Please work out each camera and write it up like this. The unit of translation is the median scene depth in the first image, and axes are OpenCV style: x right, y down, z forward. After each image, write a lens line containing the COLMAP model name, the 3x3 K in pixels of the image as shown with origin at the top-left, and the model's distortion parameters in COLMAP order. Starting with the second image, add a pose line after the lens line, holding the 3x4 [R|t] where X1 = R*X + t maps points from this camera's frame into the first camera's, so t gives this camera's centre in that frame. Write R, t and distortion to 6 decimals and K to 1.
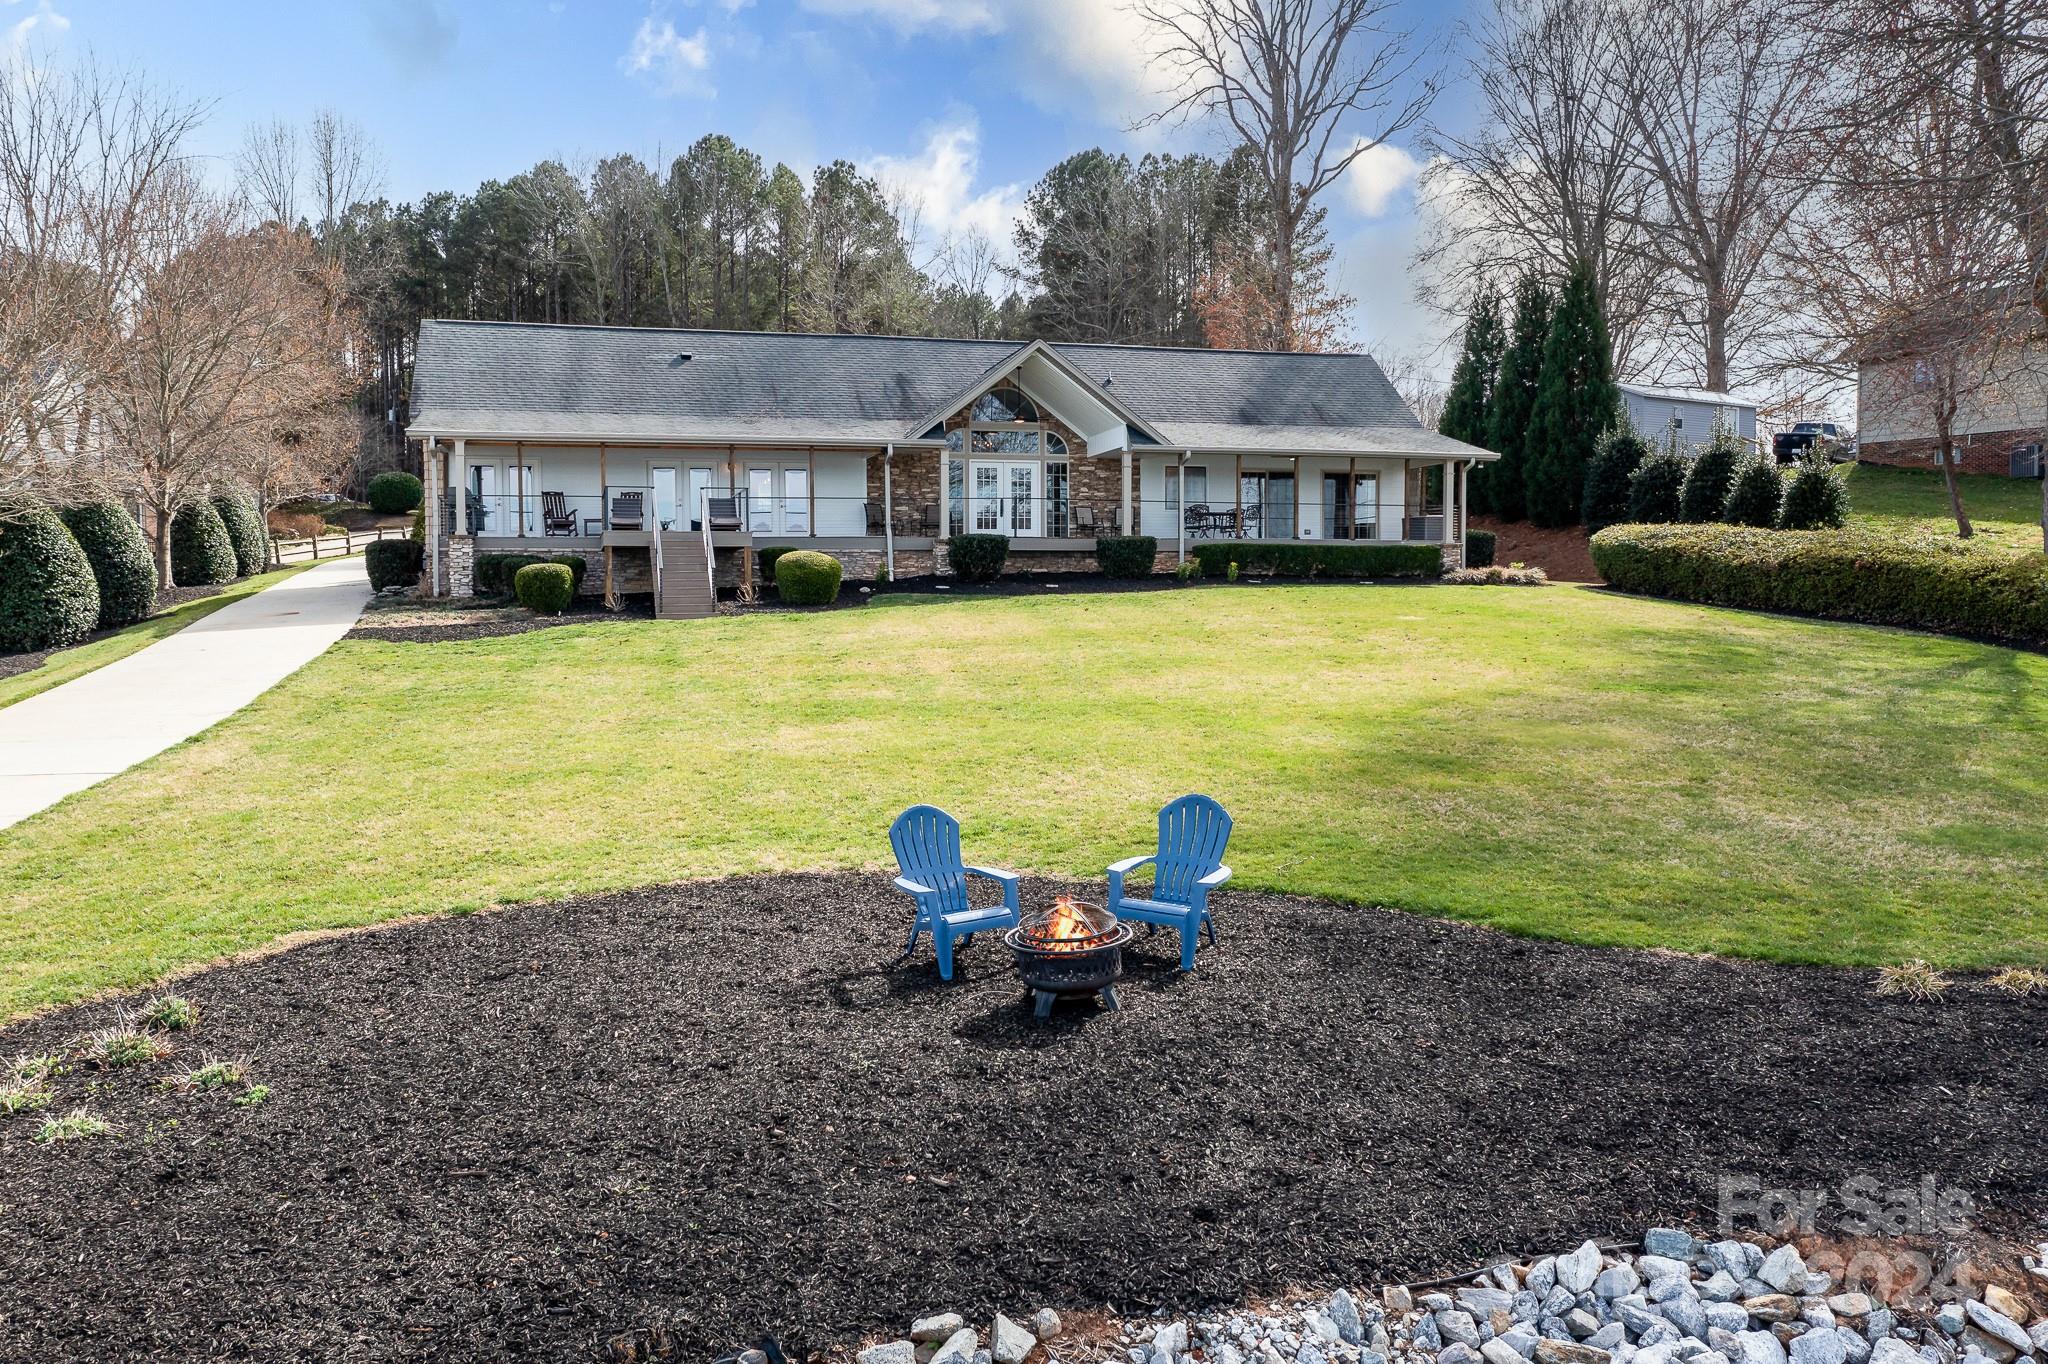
lens RADIAL K [[1633.9, 0, 1011.6], [0, 1633.9, 676.2], [0, 0, 1]] dist [-0.021404, 0.007516]
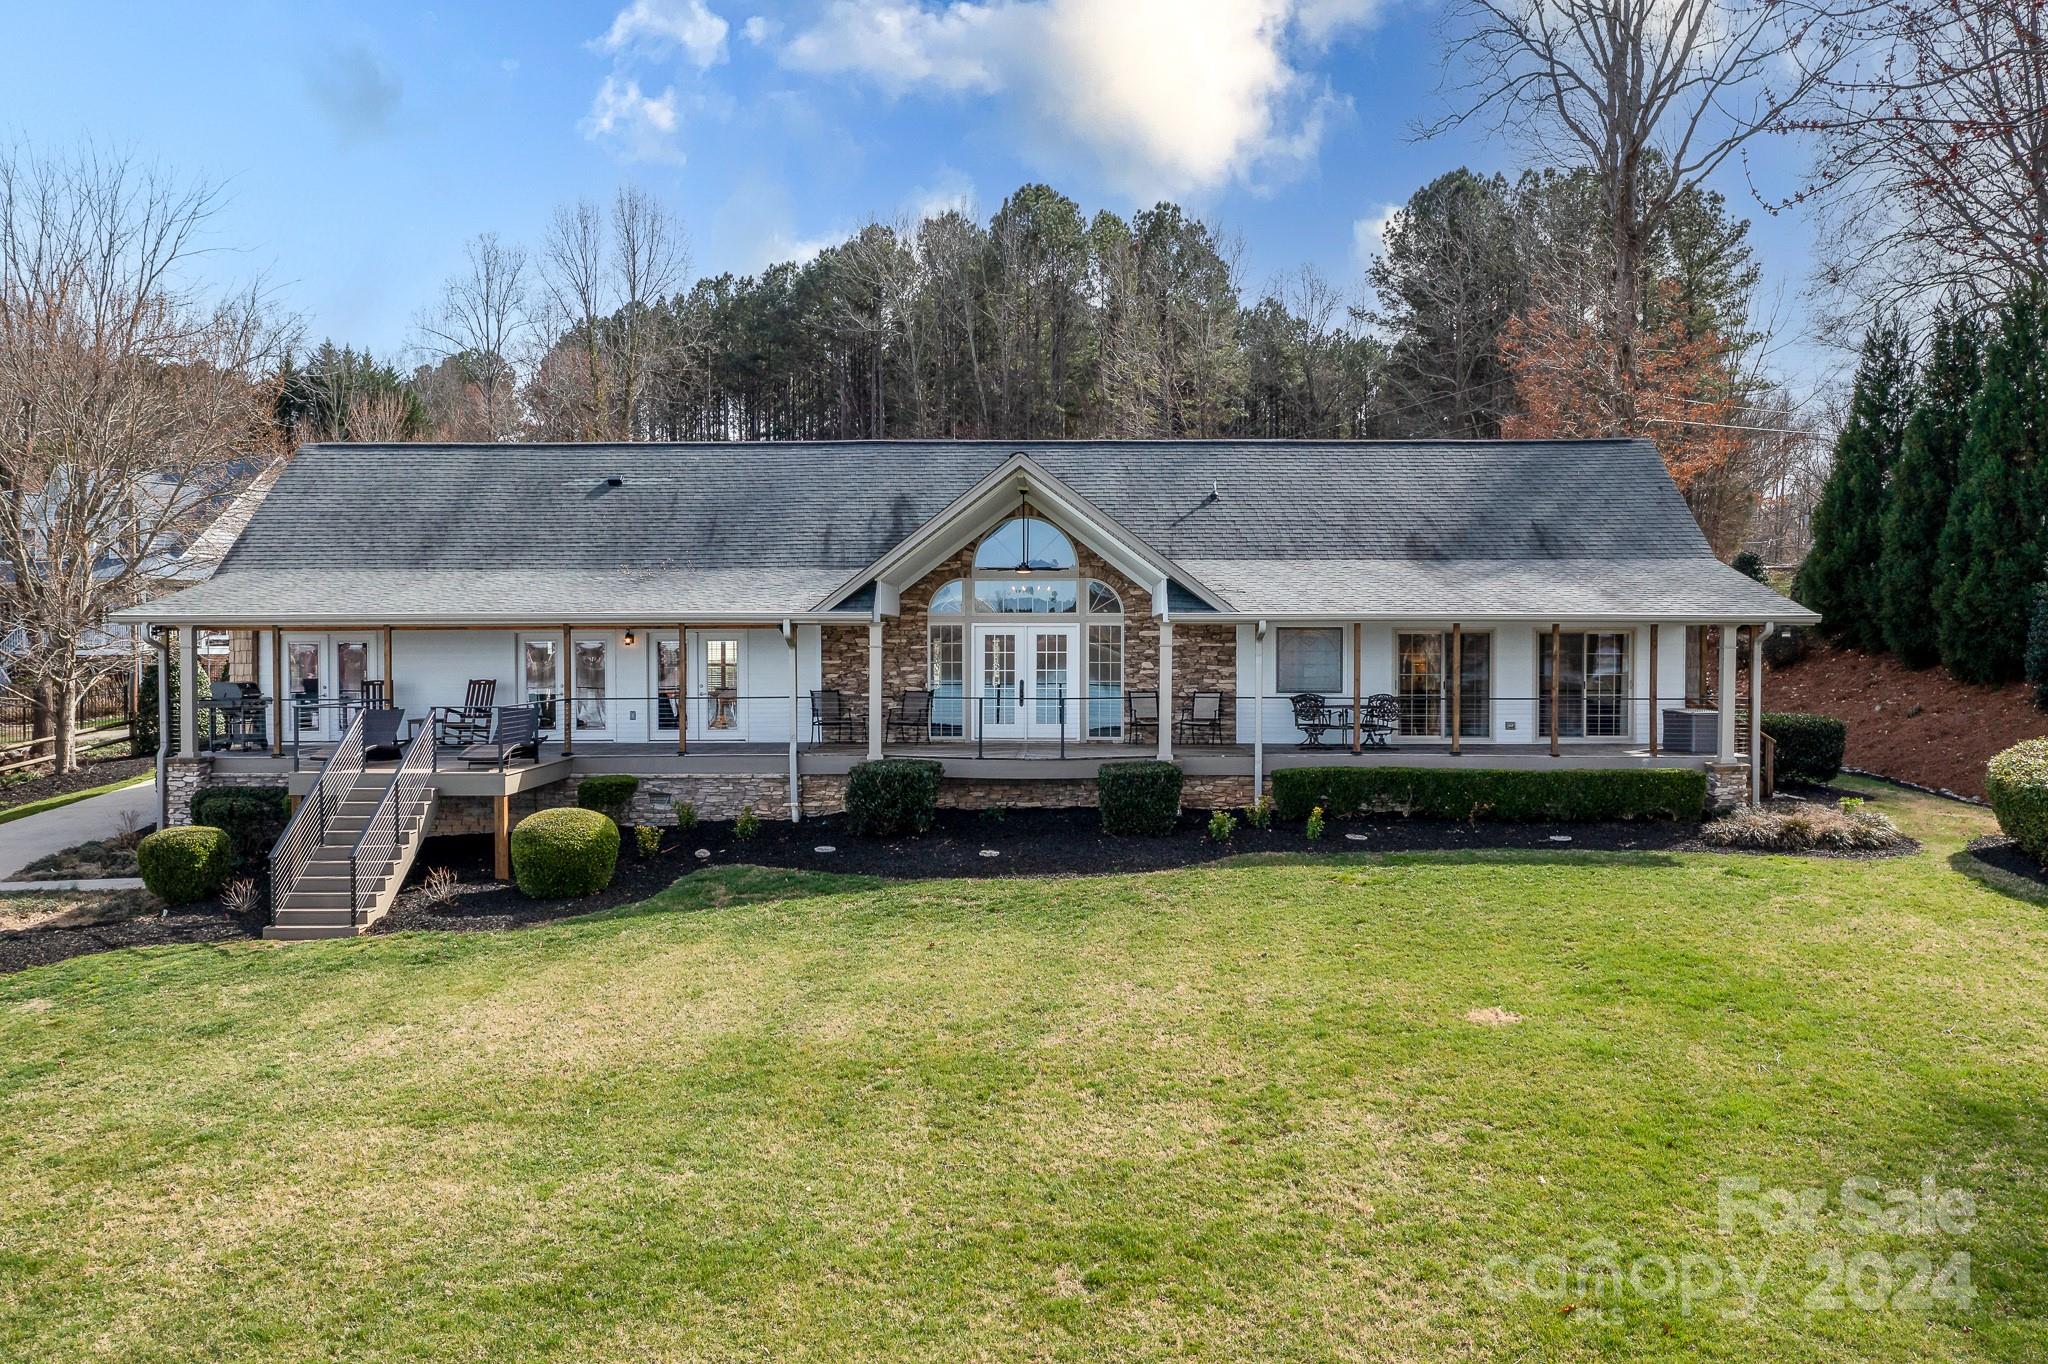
lens RADIAL K [[1633.9, 0, 1011.6], [0, 1633.9, 676.2], [0, 0, 1]] dist [-0.021404, 0.007516]
pose [[0.961547, 0.008755, -0.274501, 0.127239], [-0.015956, 0.999584, -0.024011, -0.067468], [0.274176, 0.027467, 0.961287, 0.248118]]
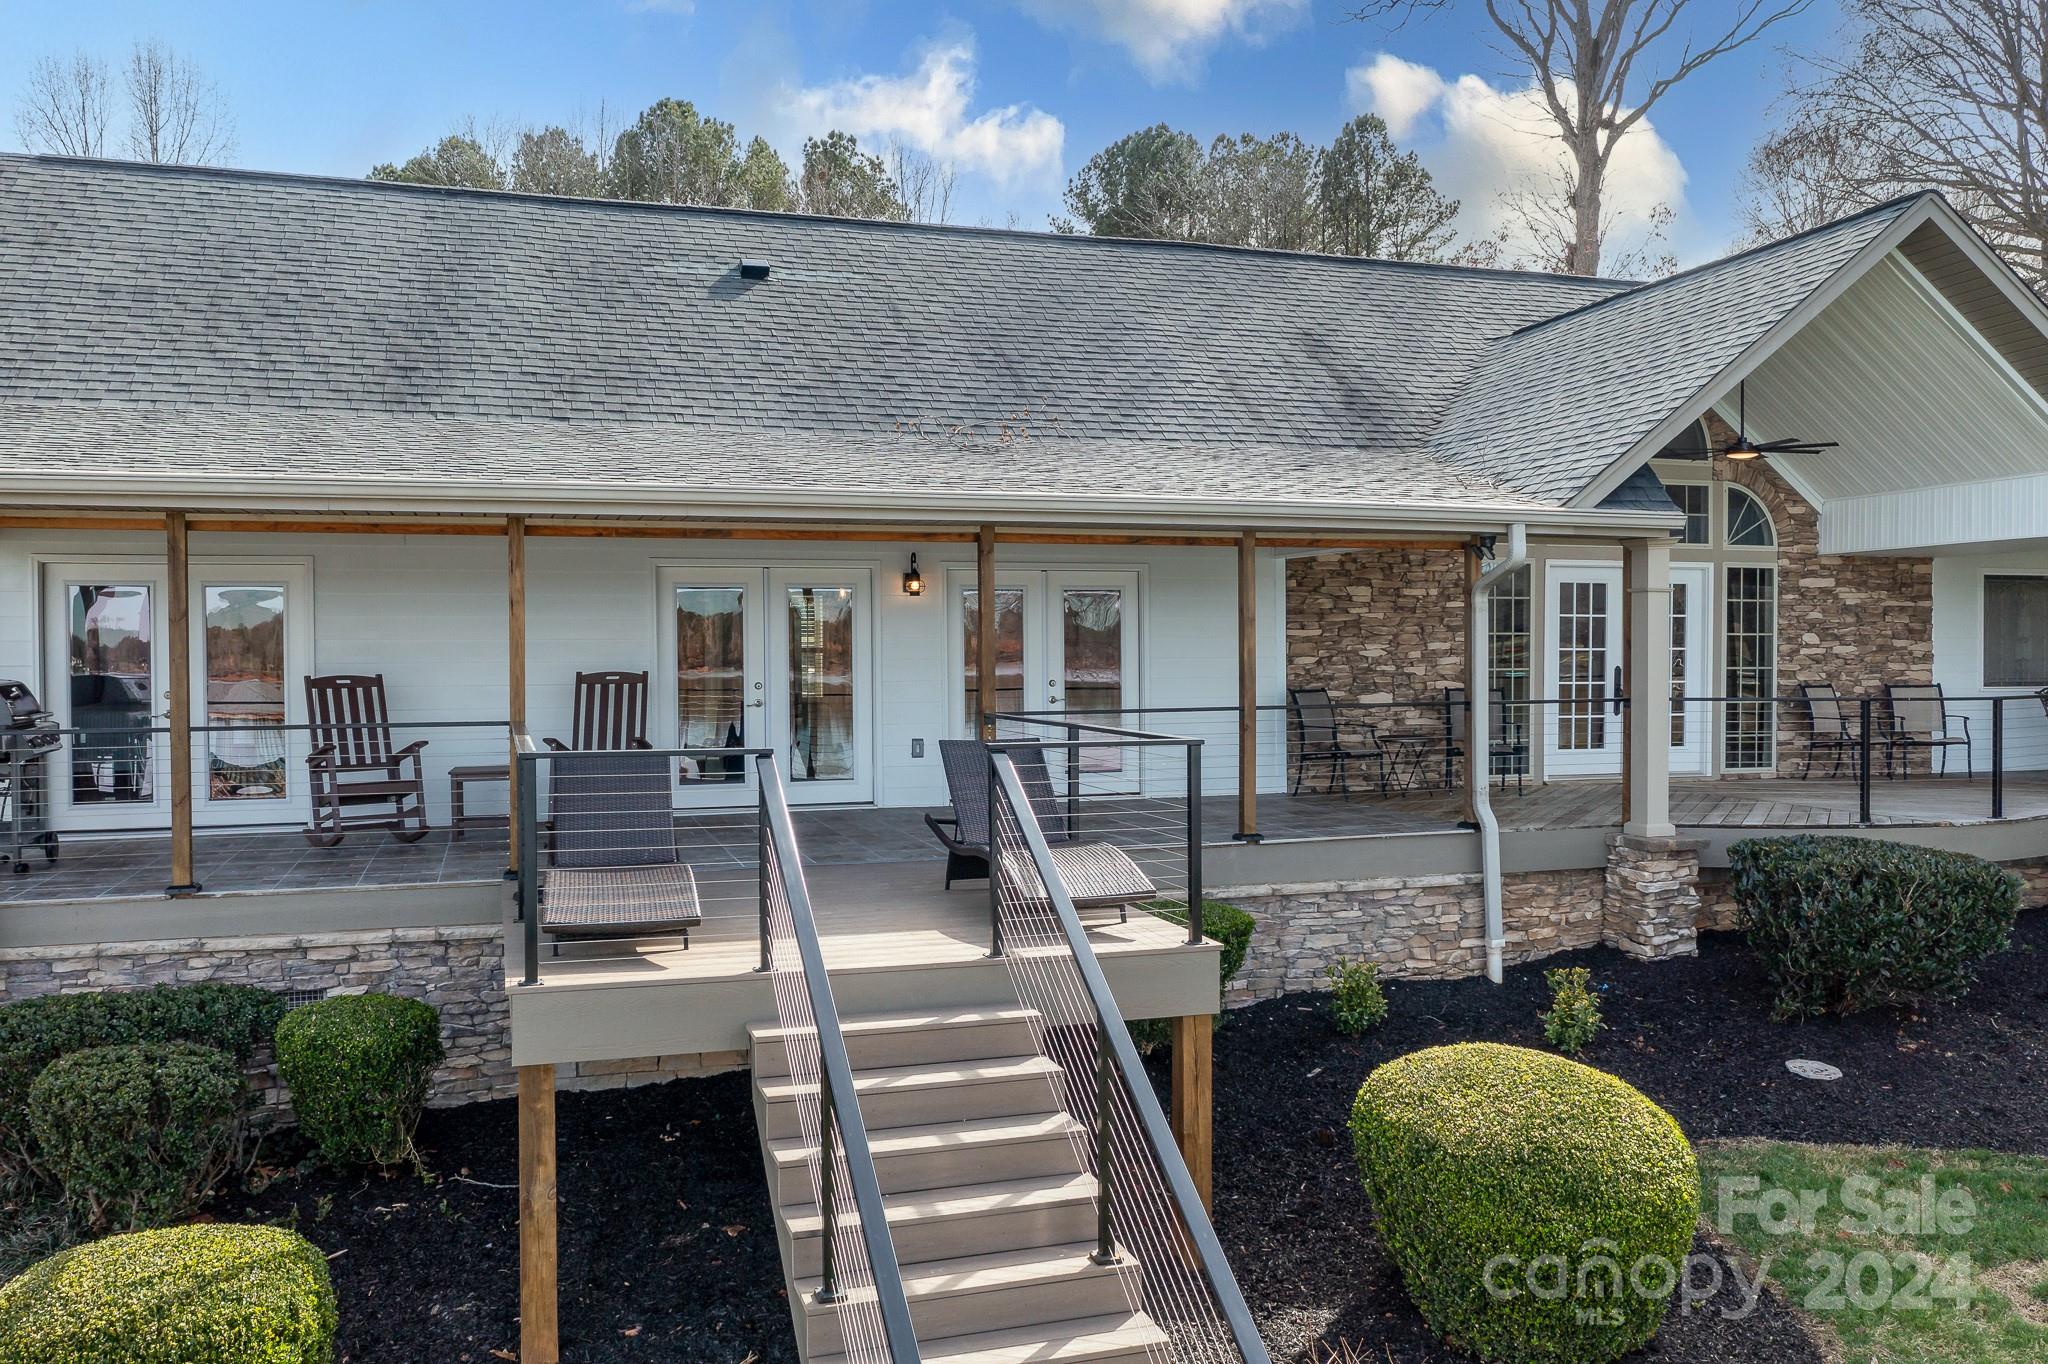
lens RADIAL K [[1633.1, 0, 1024.0], [0, 1633.1, 682.0], [0, 0, 1]] dist [-0.017322, 0.002094]
pose [[0.998662, 0.000226, 0.051707, -0.114425], [0.001134, 0.999654, -0.026270, -0.068824], [-0.051695, 0.026293, 0.998317, 0.460971]]
